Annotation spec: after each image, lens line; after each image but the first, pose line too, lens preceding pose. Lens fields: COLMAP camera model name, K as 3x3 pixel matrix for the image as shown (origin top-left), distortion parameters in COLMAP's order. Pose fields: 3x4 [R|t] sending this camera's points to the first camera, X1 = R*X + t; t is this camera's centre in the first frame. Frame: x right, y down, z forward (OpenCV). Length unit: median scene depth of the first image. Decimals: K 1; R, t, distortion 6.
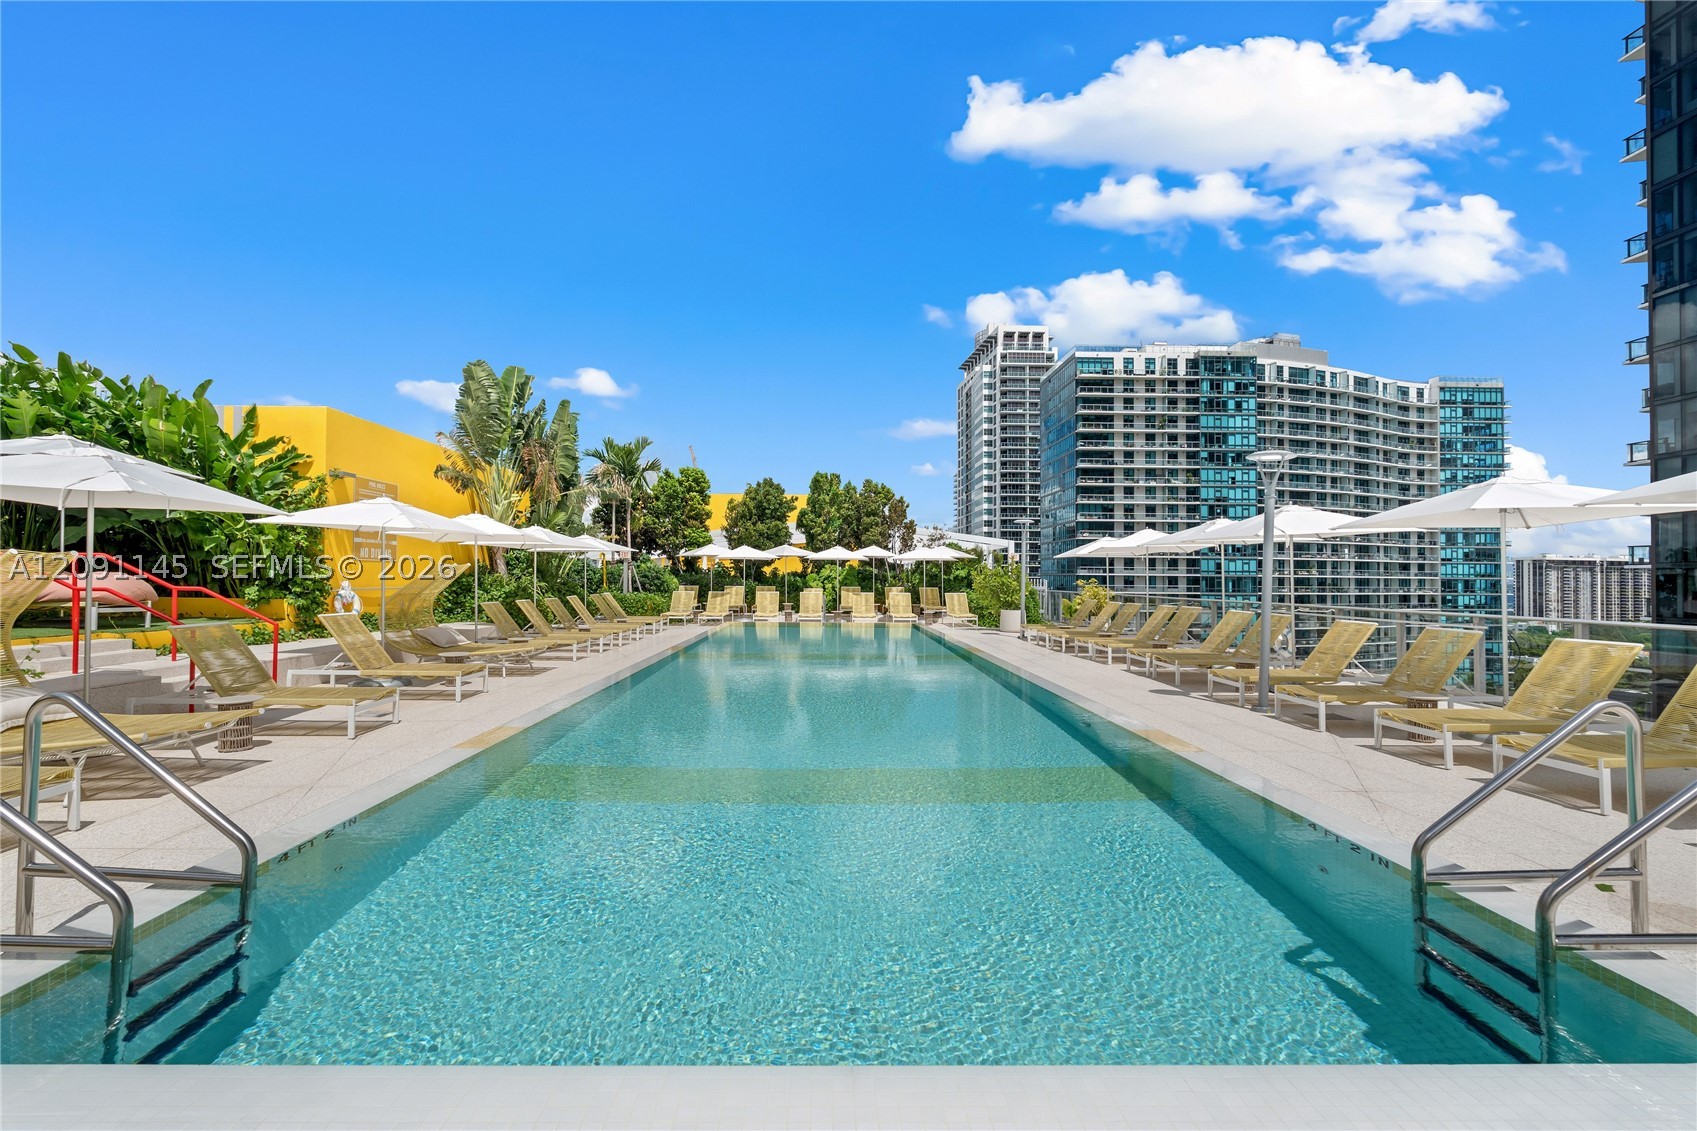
lens RADIAL K [[752.6, 0, 842.4], [0, 752.6, 567.7], [0, 0, 1]] dist [-0.006862, 0.002364]
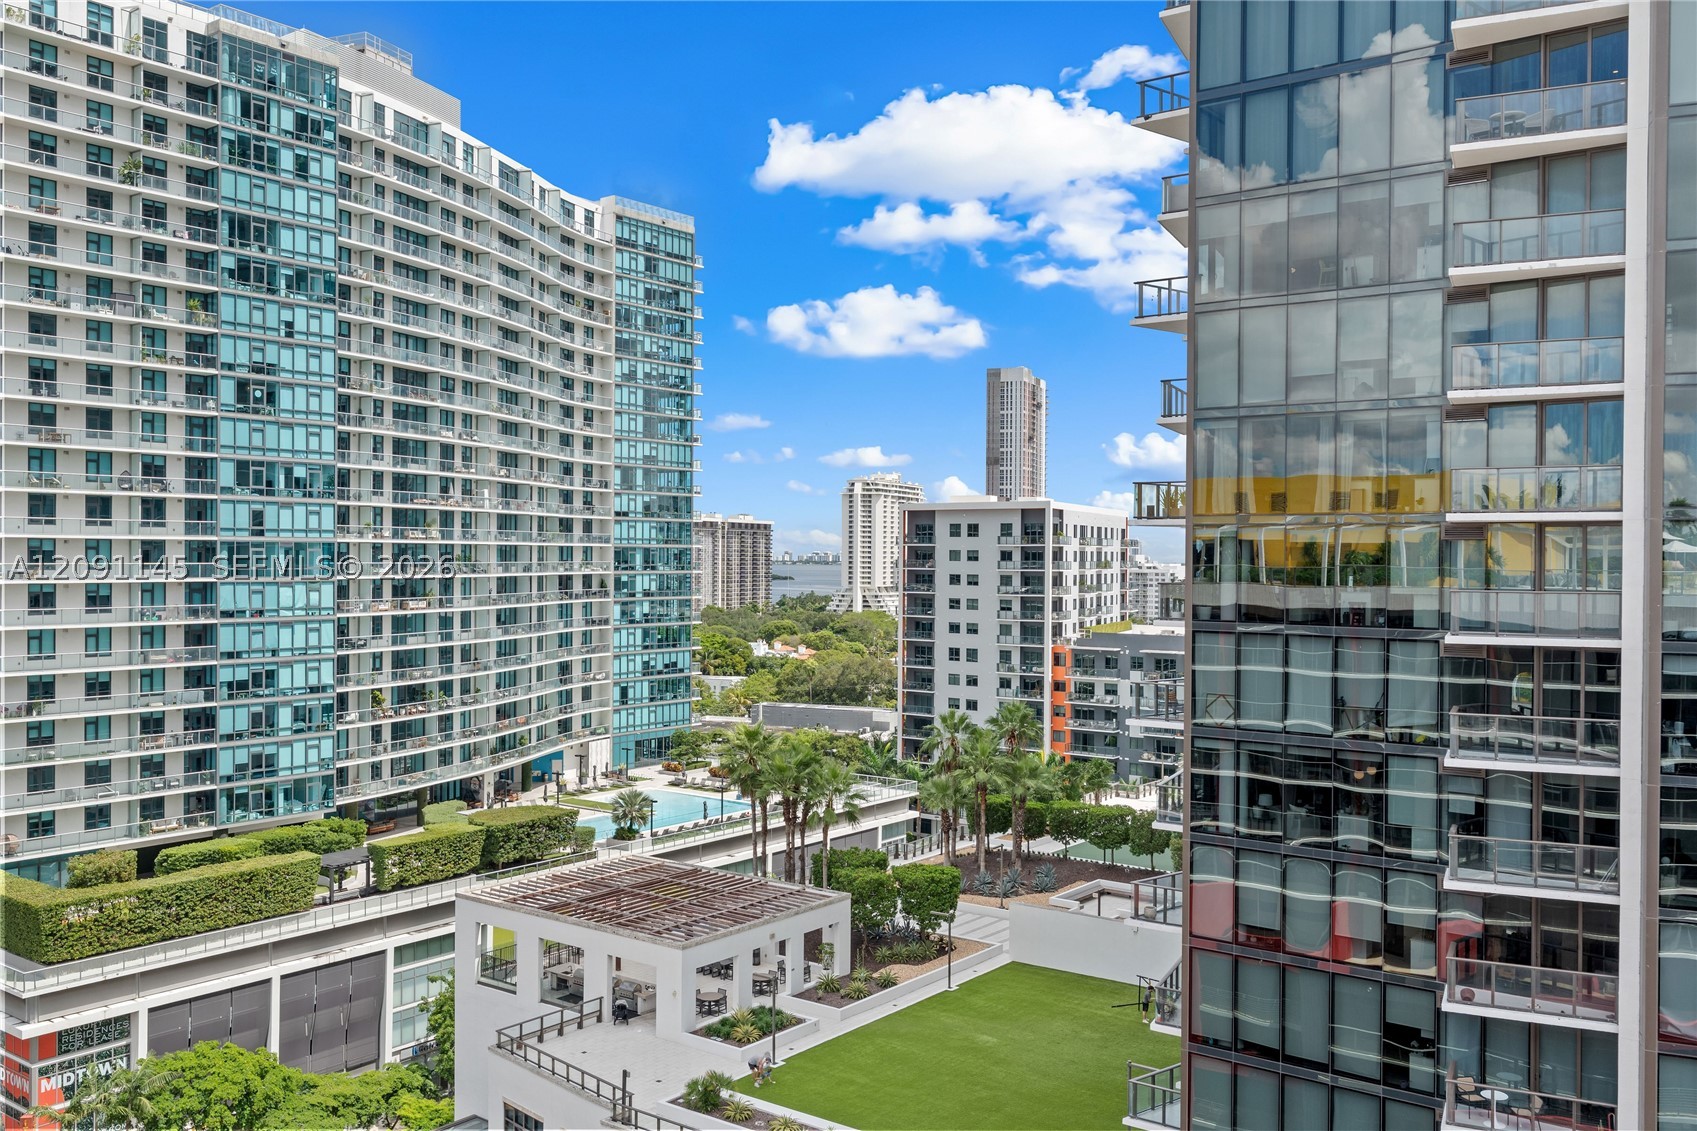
lens RADIAL K [[1458.5, 0, 861.4], [0, 1458.5, 553.1], [0, 0, 1]] dist [0.009198, -0.003747]
pose [[0.628137, -0.002534, 0.778099, 0.048939], [-0.012624, 0.999830, 0.013448, 0.002570], [-0.778000, -0.018270, 0.627998, 0.168455]]
